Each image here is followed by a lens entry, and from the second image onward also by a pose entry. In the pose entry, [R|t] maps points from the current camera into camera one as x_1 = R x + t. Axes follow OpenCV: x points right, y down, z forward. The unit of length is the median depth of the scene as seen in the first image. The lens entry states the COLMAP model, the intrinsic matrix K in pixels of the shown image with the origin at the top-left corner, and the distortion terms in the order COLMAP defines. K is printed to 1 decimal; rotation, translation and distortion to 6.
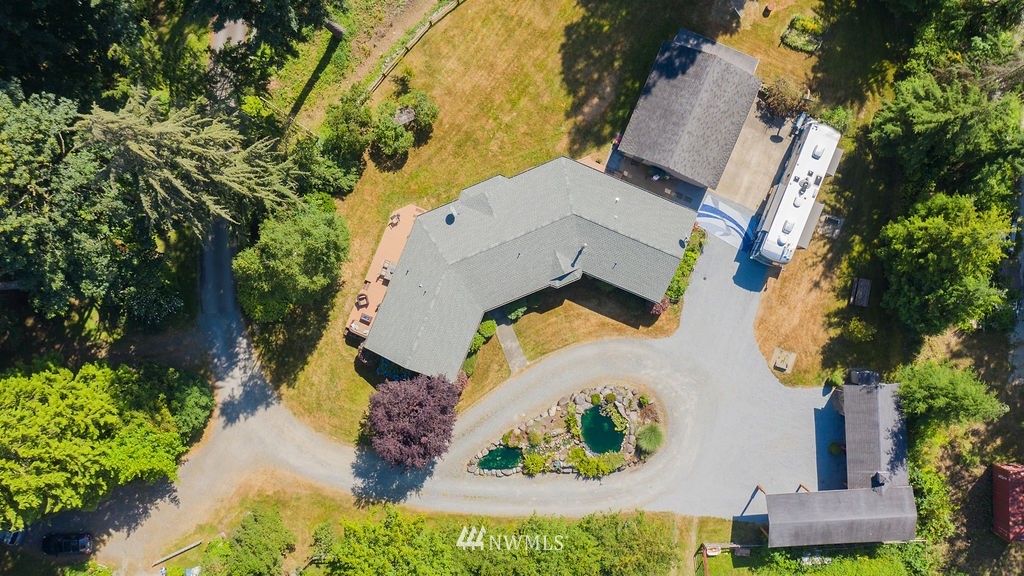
lens RADIAL K [[903.1, 0, 505.7], [0, 903.1, 287.3], [0, 0, 1]] dist [0.070679, 0.009363]
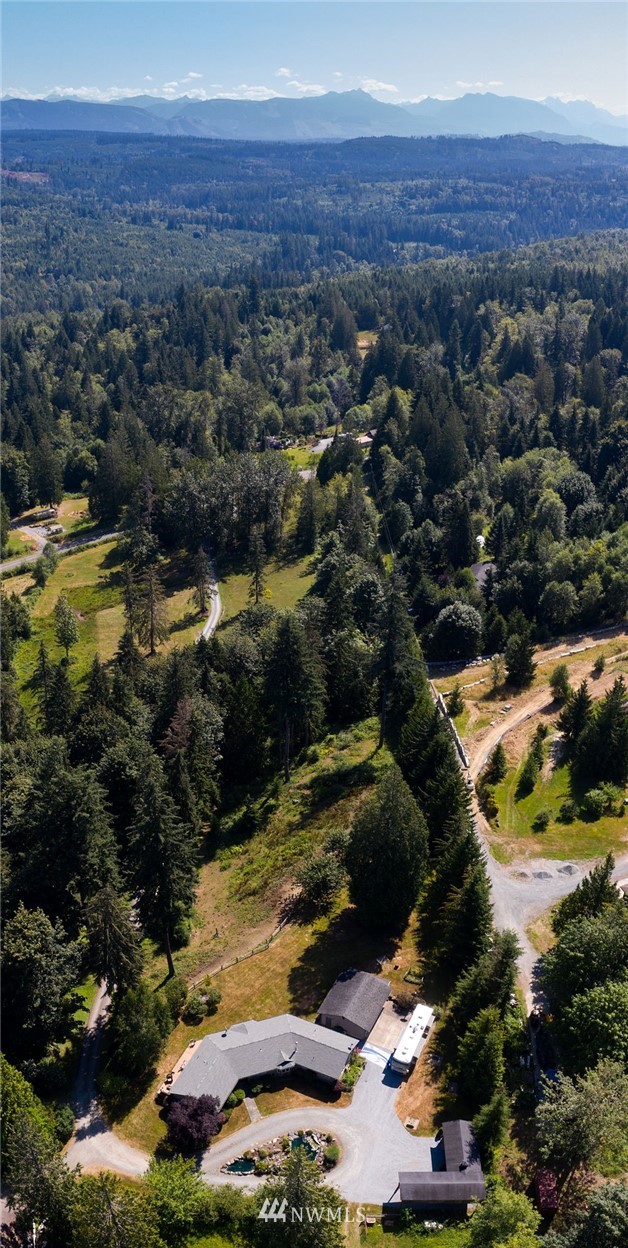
lens RADIAL K [[965.8, 0, 313.7], [0, 965.8, 625.4], [0, 0, 1]] dist [0.002367, 0.002767]
pose [[0.998632, 0.050495, 0.013603, 0.050530], [-0.015275, 0.530414, -0.847601, 1.125793], [-0.050014, 0.846234, 0.530459, -0.740077]]
